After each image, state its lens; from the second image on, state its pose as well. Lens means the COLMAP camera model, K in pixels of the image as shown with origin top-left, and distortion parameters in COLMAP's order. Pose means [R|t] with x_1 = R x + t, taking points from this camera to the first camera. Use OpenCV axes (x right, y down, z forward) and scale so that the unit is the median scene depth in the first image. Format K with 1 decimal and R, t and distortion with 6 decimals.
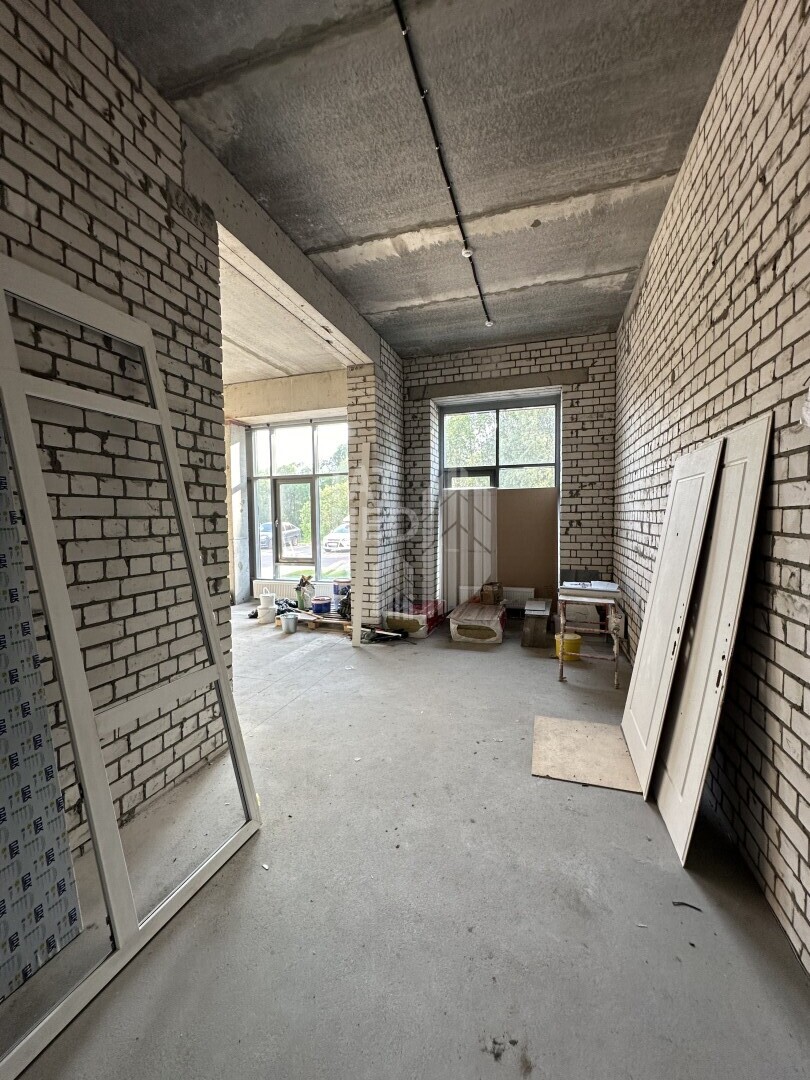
lens RADIAL K [[430.7, 0, 405.0], [0, 430.7, 540.0], [0, 0, 1]] dist [0.001720, 0.000021]
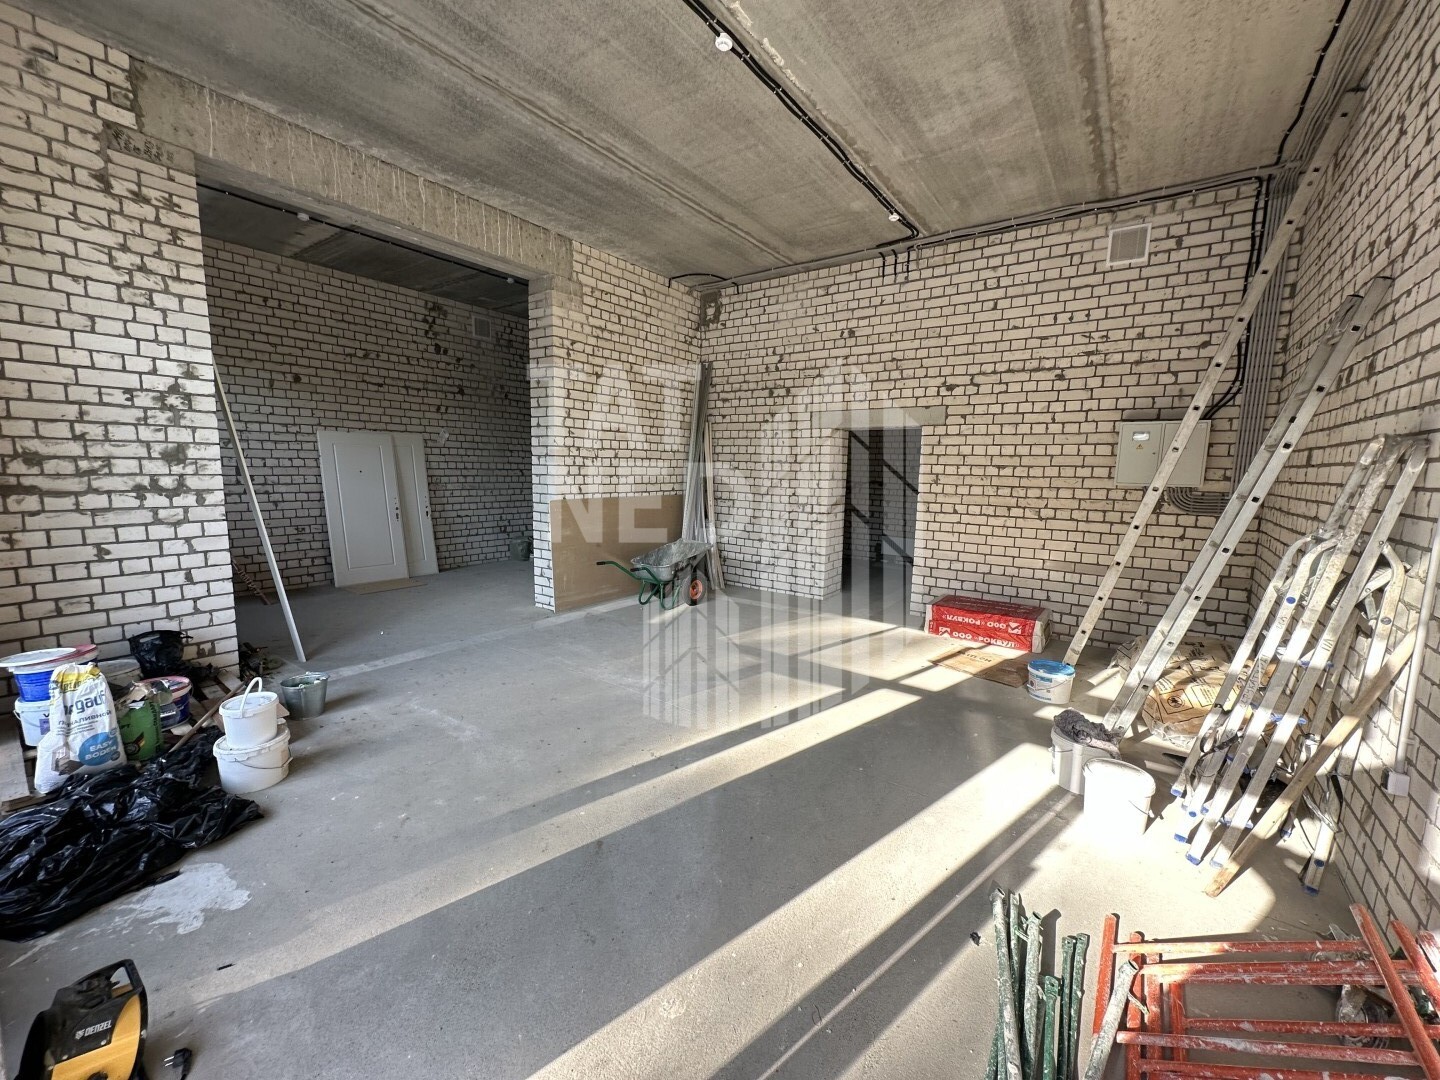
lens RADIAL K [[574.2, 0, 720.0], [0, 574.2, 540.0], [0, 0, 1]] dist [0.001720, 0.000021]
pose [[-0.950733, -0.047594, 0.306335, -0.875520], [0.007776, 0.984173, 0.177041, -0.075795], [-0.309913, 0.170700, -0.935316, 1.422321]]
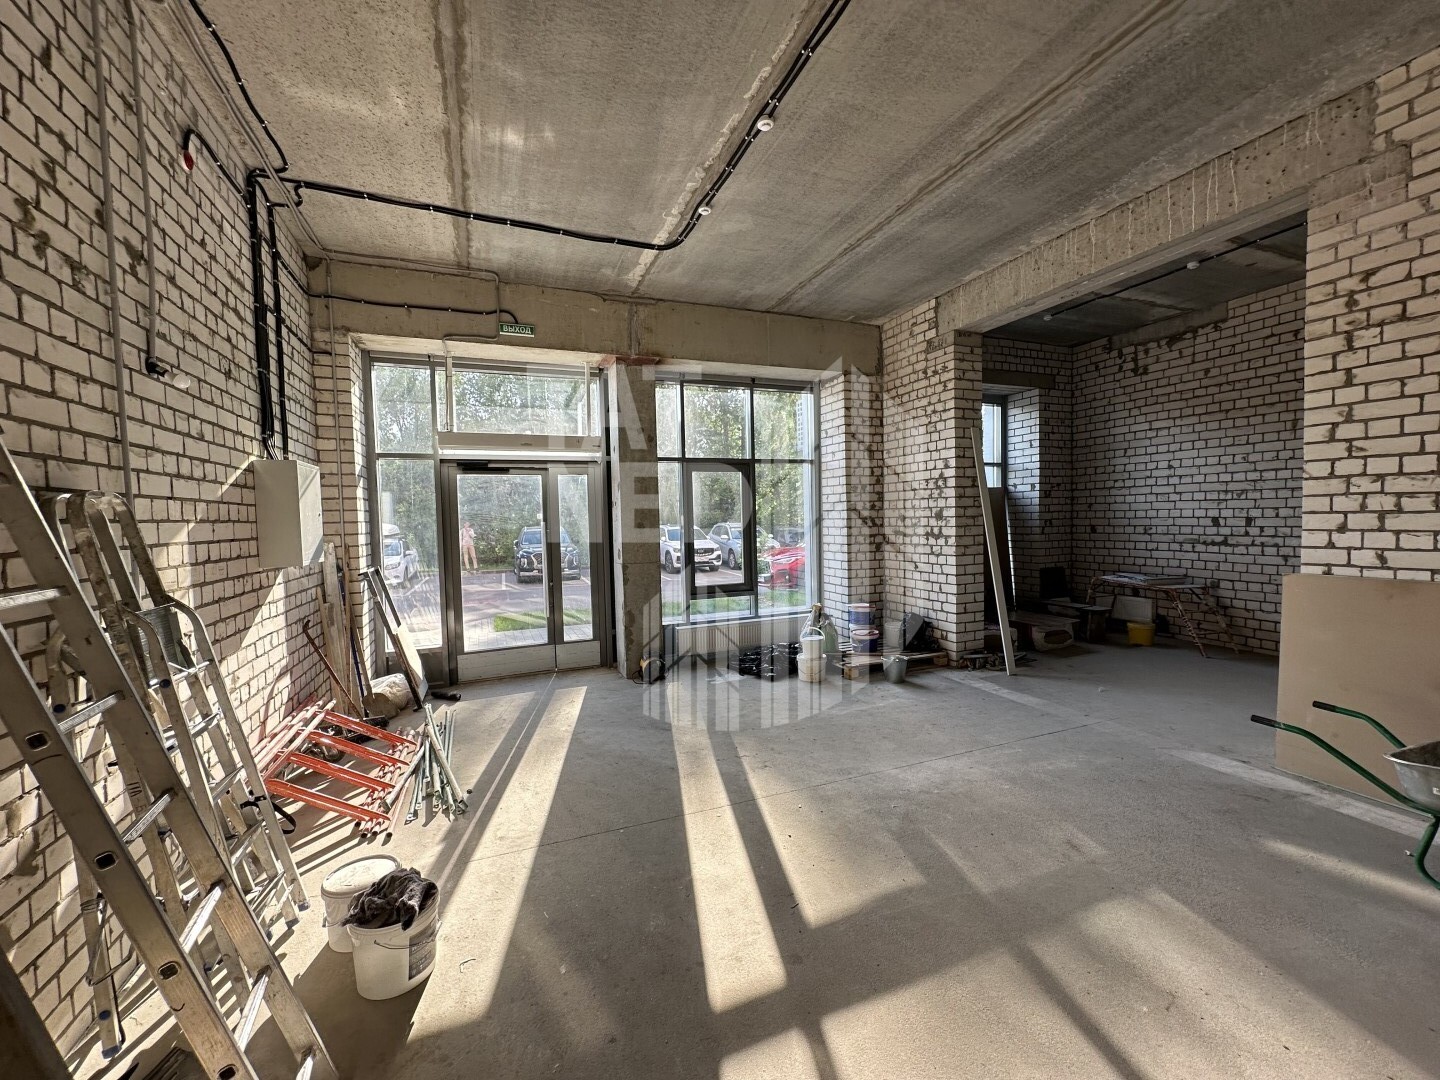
lens RADIAL K [[574.2, 0, 720.0], [0, 574.2, 540.0], [0, 0, 1]] dist [0.001720, 0.000021]
pose [[0.763739, -0.033304, 0.644665, -1.104949], [0.052103, 0.998590, -0.010139, -0.024403], [-0.643418, 0.041332, 0.764398, 0.456101]]
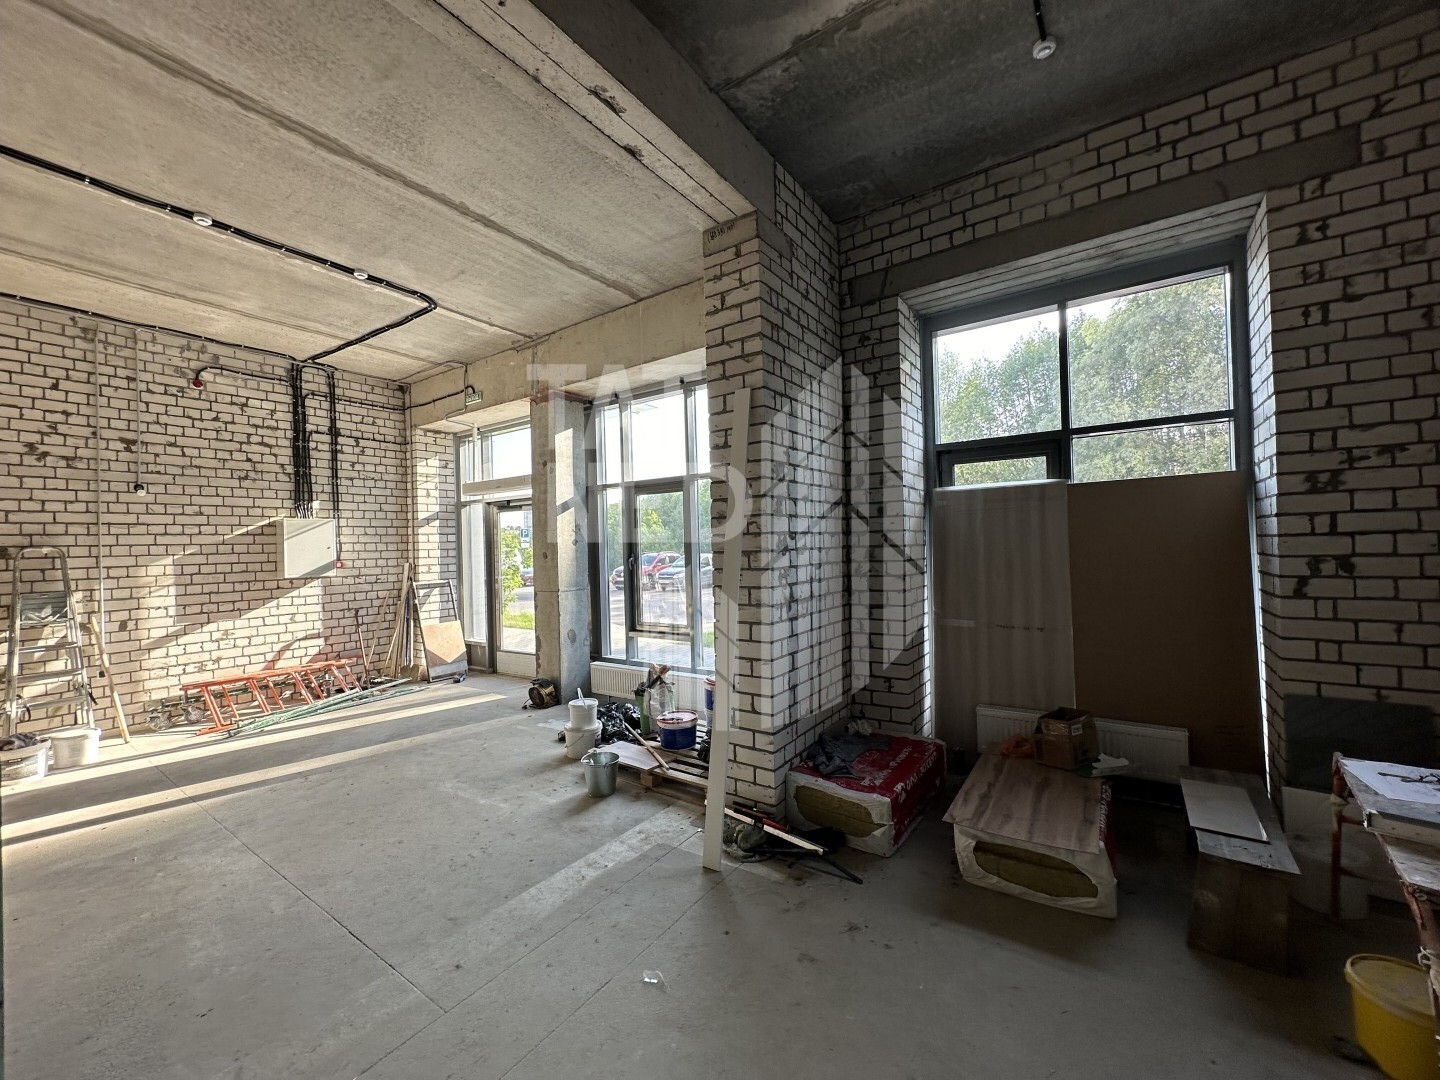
lens RADIAL K [[574.2, 0, 720.0], [0, 574.2, 540.0], [0, 0, 1]] dist [0.001720, 0.000021]
pose [[0.957146, -0.017934, -0.289049, 0.053824], [0.000543, 0.998190, -0.060135, -0.031568], [0.289604, 0.057401, 0.955424, 0.407218]]
